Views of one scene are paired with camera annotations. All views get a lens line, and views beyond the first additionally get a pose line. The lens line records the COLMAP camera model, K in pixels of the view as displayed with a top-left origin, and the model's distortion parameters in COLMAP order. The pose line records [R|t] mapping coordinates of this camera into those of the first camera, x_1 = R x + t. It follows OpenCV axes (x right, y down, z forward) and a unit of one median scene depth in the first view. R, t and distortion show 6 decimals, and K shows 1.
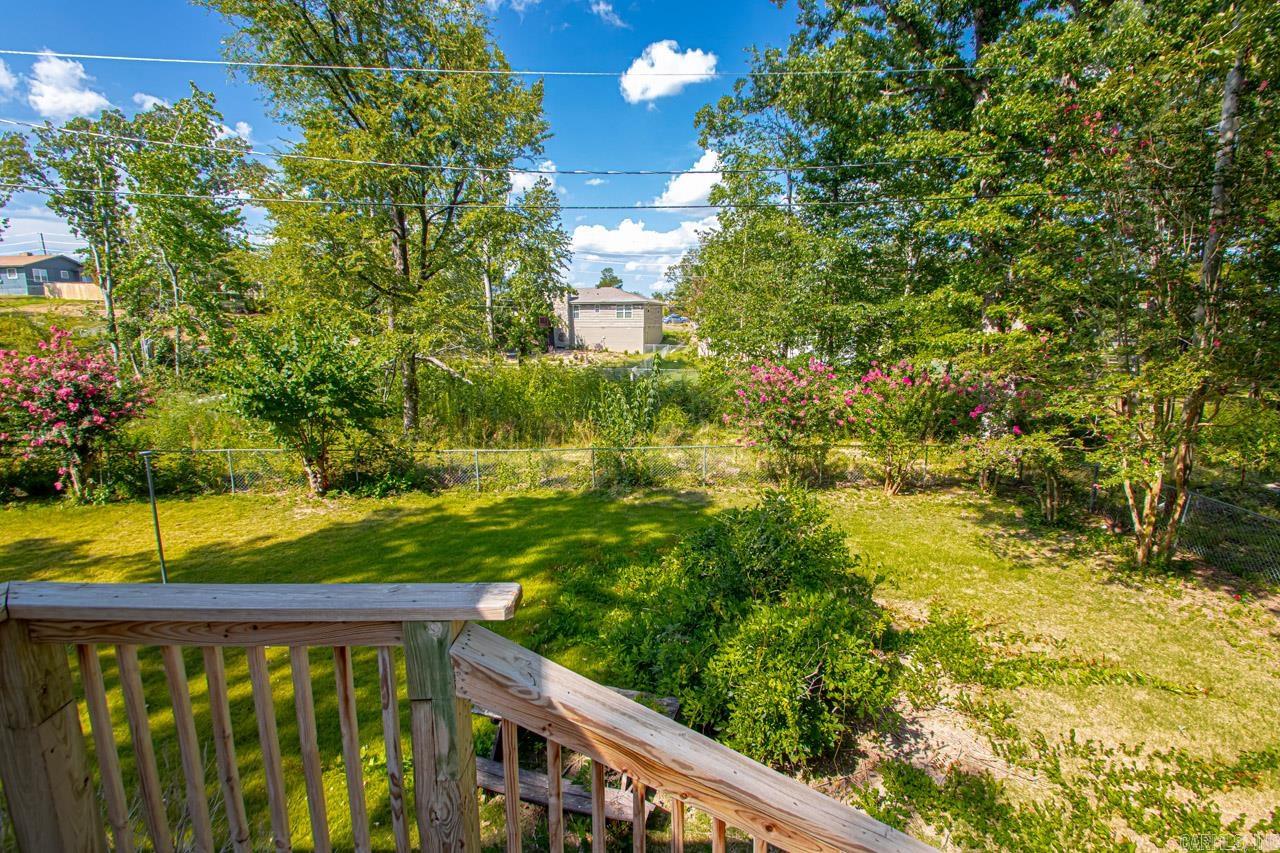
lens RADIAL K [[586.0, 0, 640.0], [0, 586.0, 426.5], [0, 0, 1]] dist [-0.018361, 0.000043]
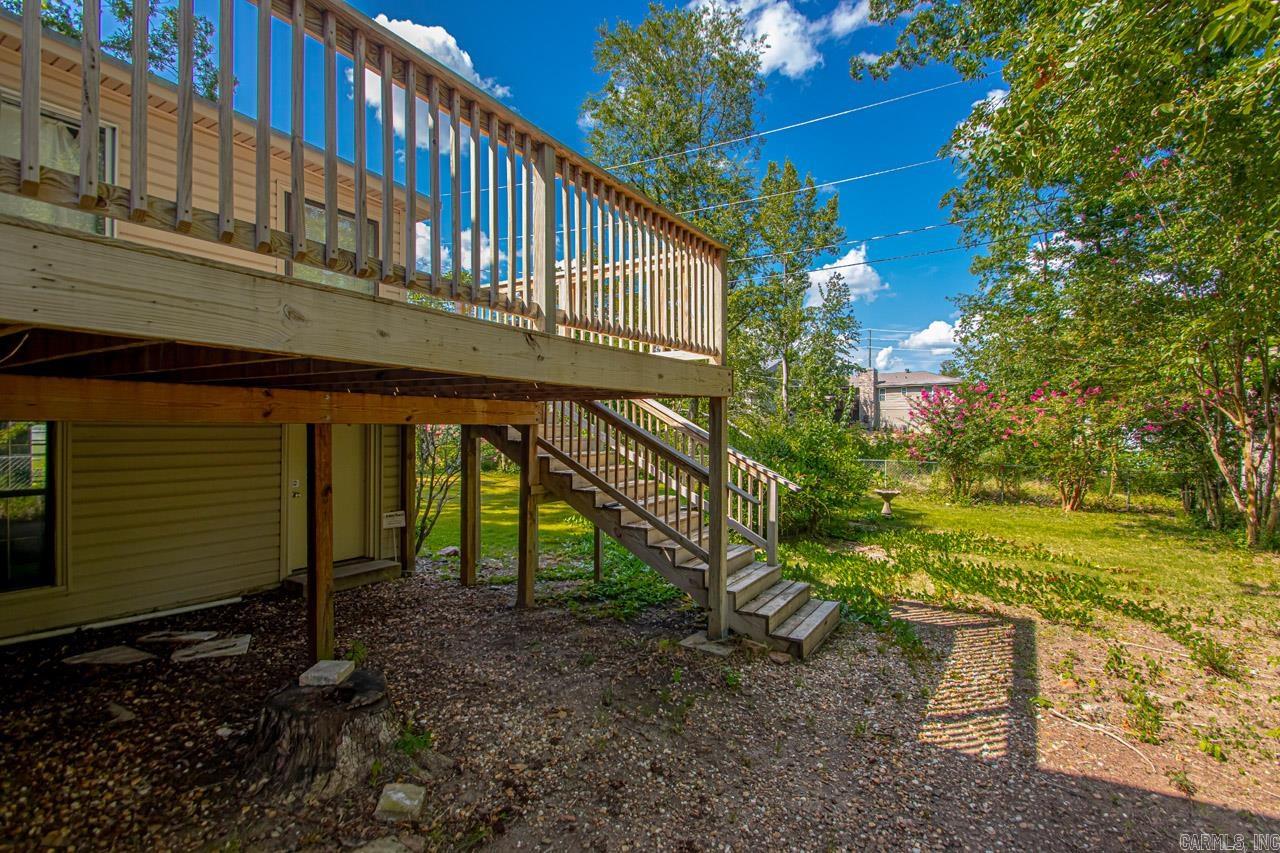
lens RADIAL K [[586.0, 0, 640.0], [0, 586.0, 426.5], [0, 0, 1]] dist [-0.018361, 0.000043]
pose [[0.841648, 0.010156, -0.539931, 0.130965], [-0.103300, 0.984388, -0.142509, 0.075119], [0.530055, 0.175718, 0.829557, -0.110256]]
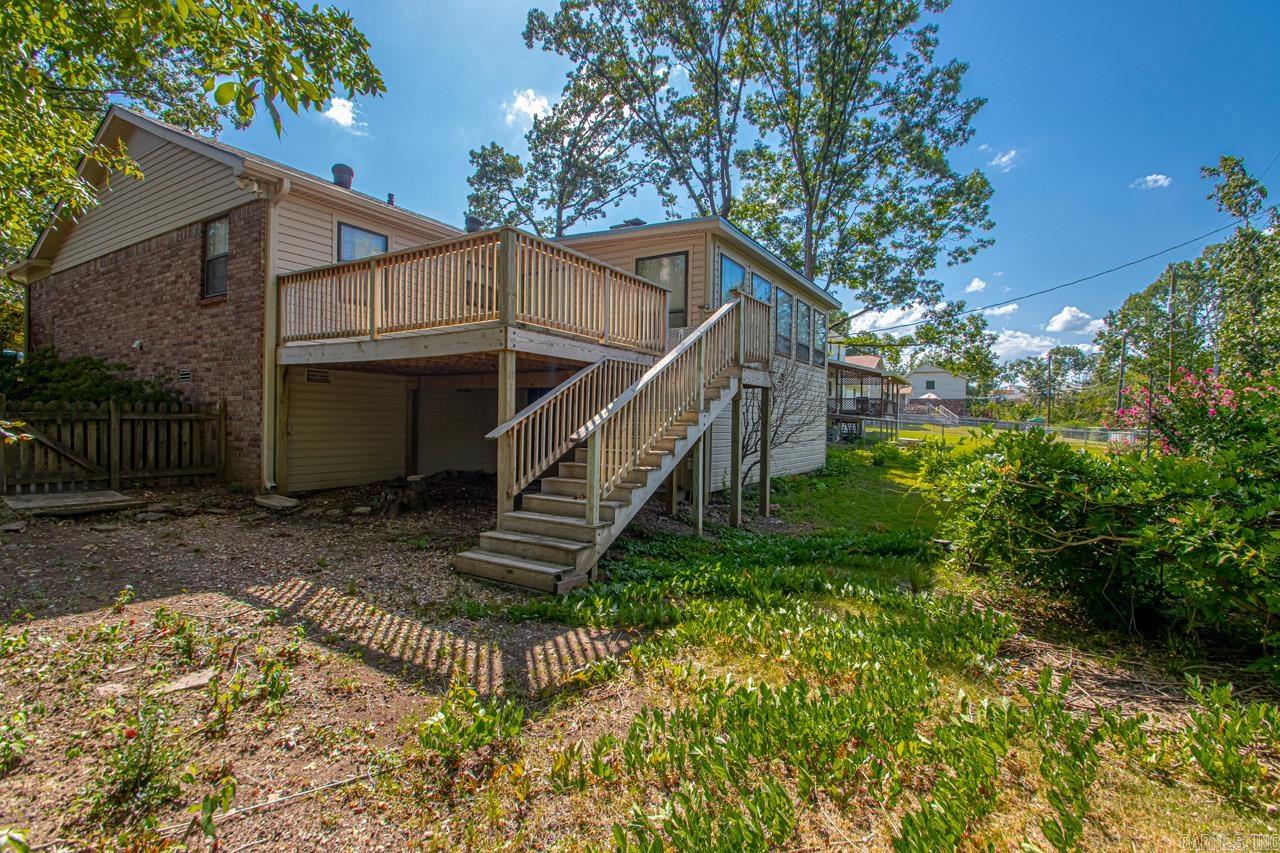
lens RADIAL K [[599.4, 0, 640.0], [0, 599.4, 426.5], [0, 0, 1]] dist [0.016060, -0.000098]
pose [[-0.548479, -0.002202, -0.836162, 0.194413], [-0.159802, 0.981841, 0.102236, 0.044402], [0.820752, 0.189695, -0.538871, 0.145685]]
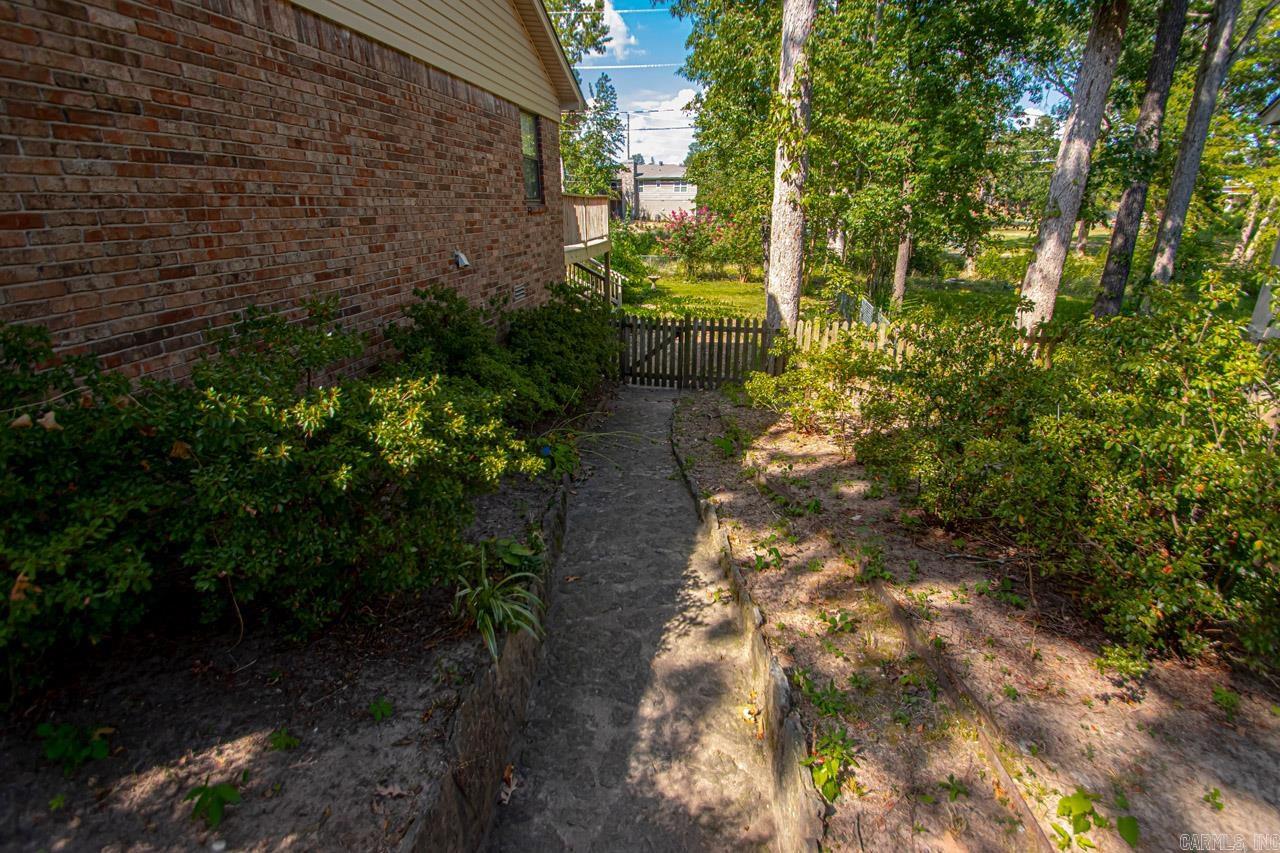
lens RADIAL K [[599.4, 0, 640.0], [0, 599.4, 426.5], [0, 0, 1]] dist [0.016060, -0.000098]
pose [[0.985453, 0.062303, -0.158118, 0.167115], [-0.032760, 0.982569, 0.182987, 0.089628], [0.166762, -0.175145, 0.970317, -0.405002]]
